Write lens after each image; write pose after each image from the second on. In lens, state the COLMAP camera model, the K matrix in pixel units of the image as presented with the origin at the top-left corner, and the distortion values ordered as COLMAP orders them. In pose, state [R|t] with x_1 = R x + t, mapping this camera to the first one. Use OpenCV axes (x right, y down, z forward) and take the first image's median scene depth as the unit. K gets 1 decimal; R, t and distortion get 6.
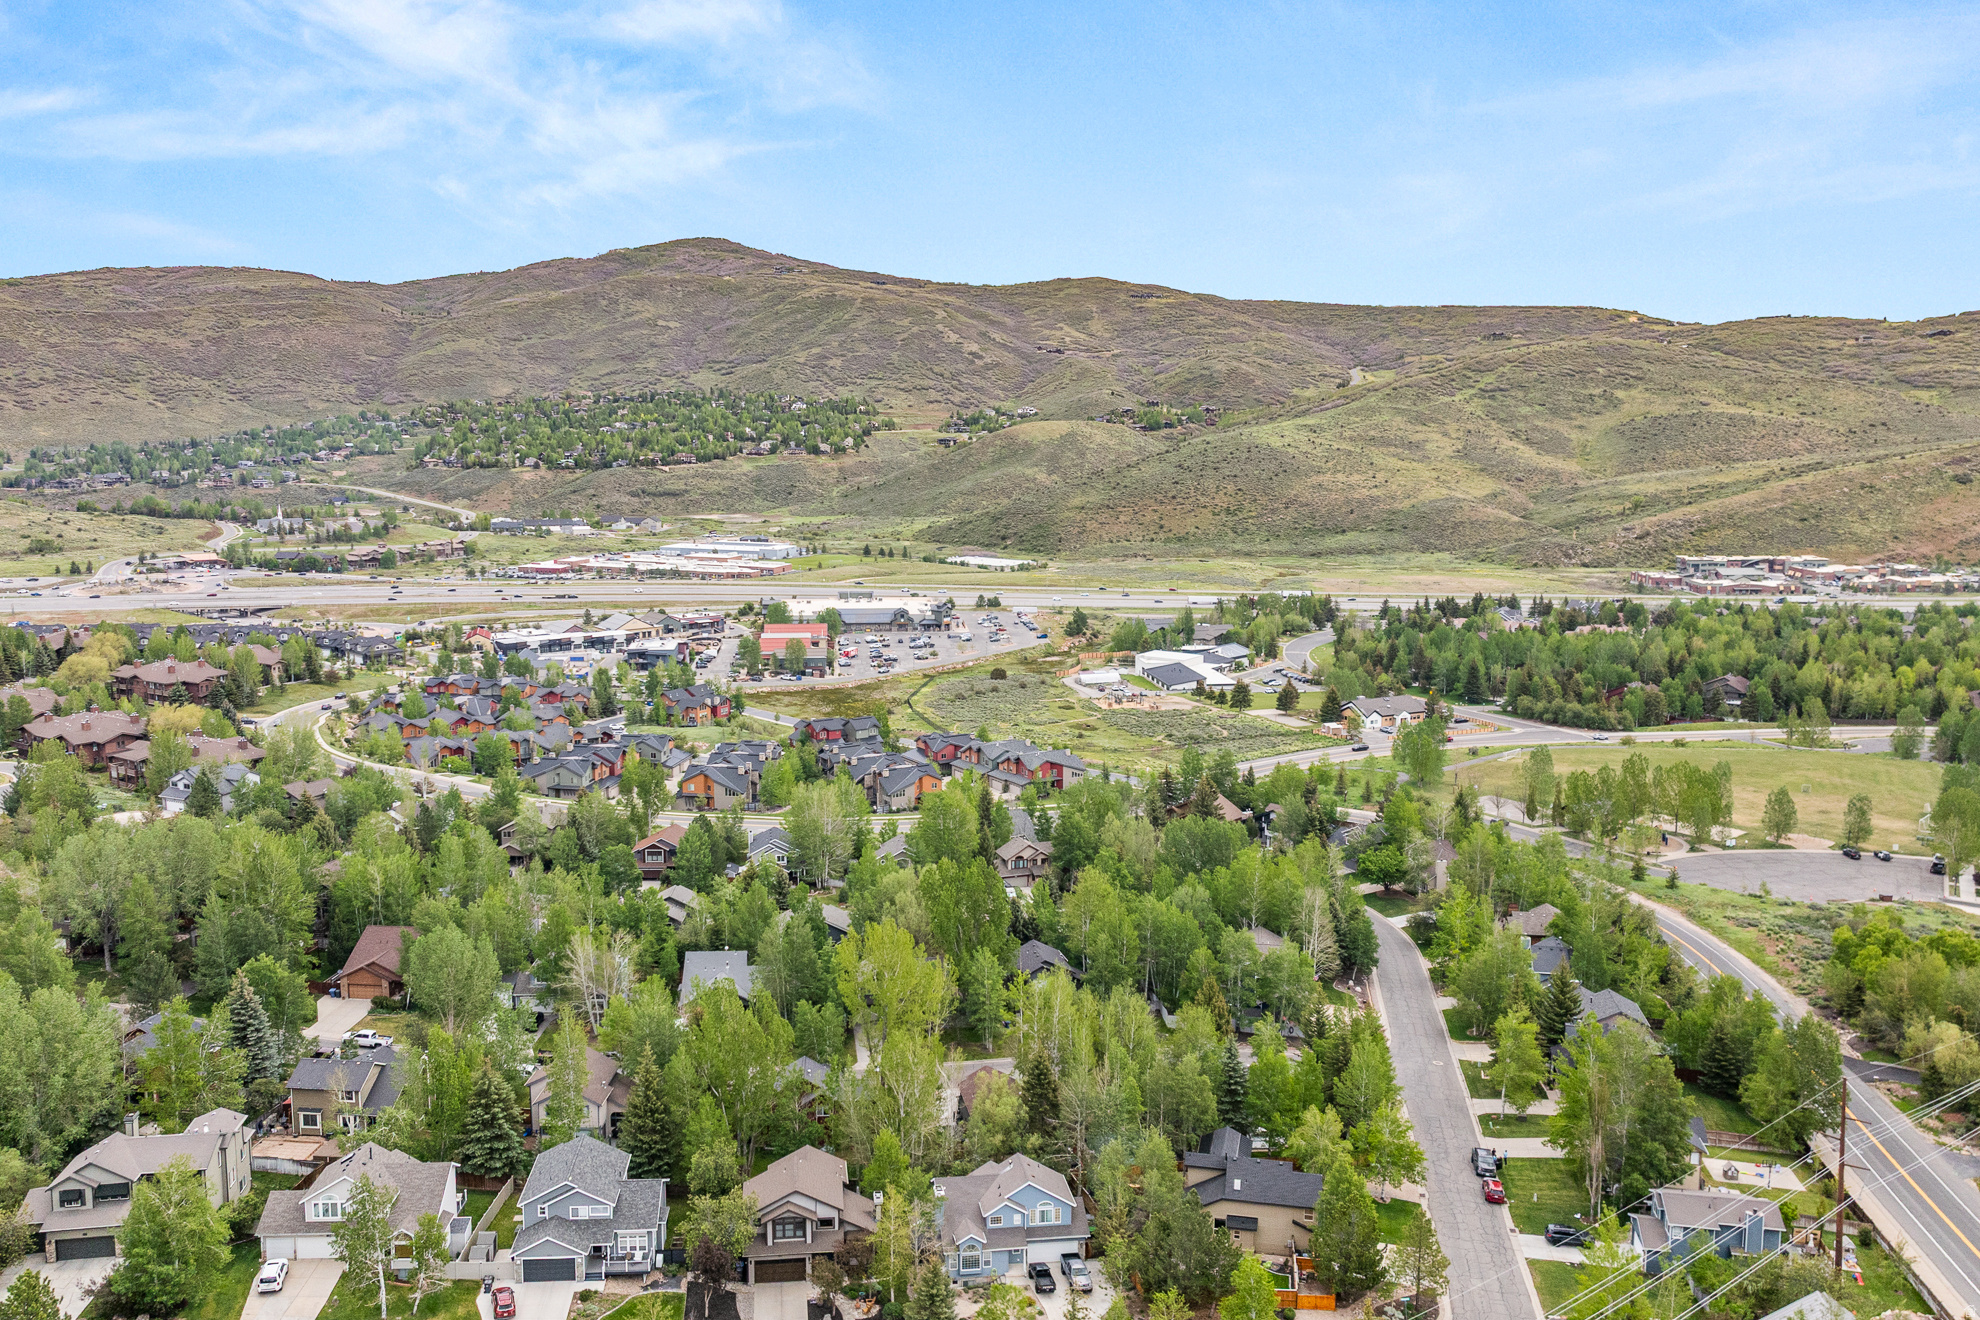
lens RADIAL K [[1679.6, 0, 979.7], [0, 1679.6, 684.7], [0, 0, 1]] dist [0.015077, 0.090553]
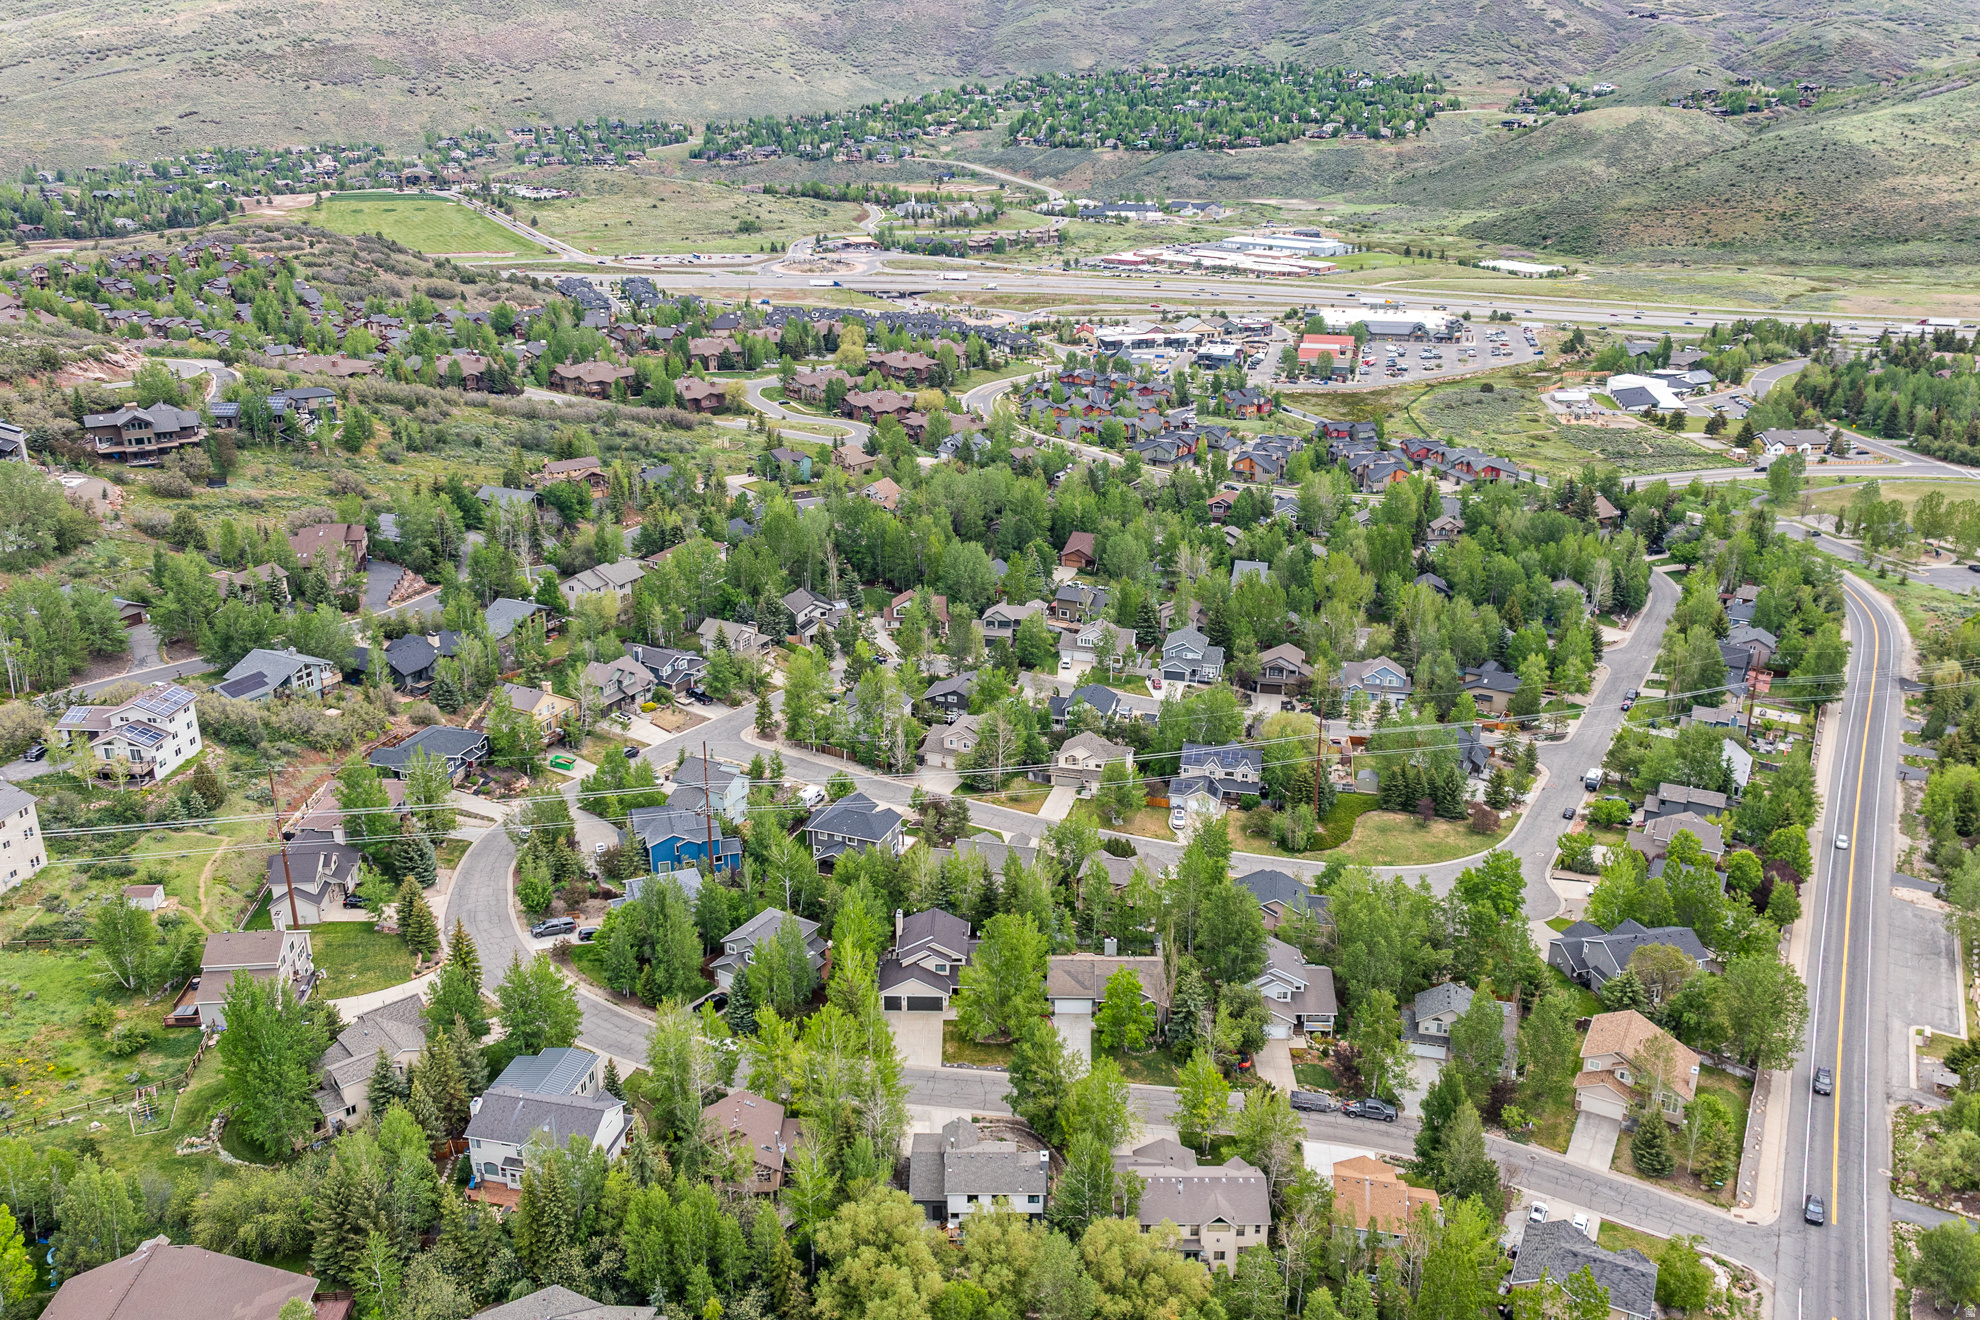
lens RADIAL K [[1679.6, 0, 979.7], [0, 1679.6, 684.7], [0, 0, 1]] dist [0.015077, 0.090553]
pose [[0.948751, 0.114608, -0.294512, 0.040072], [-0.053388, 0.976655, 0.208076, -0.026280], [0.311484, -0.181689, 0.932720, -0.281786]]
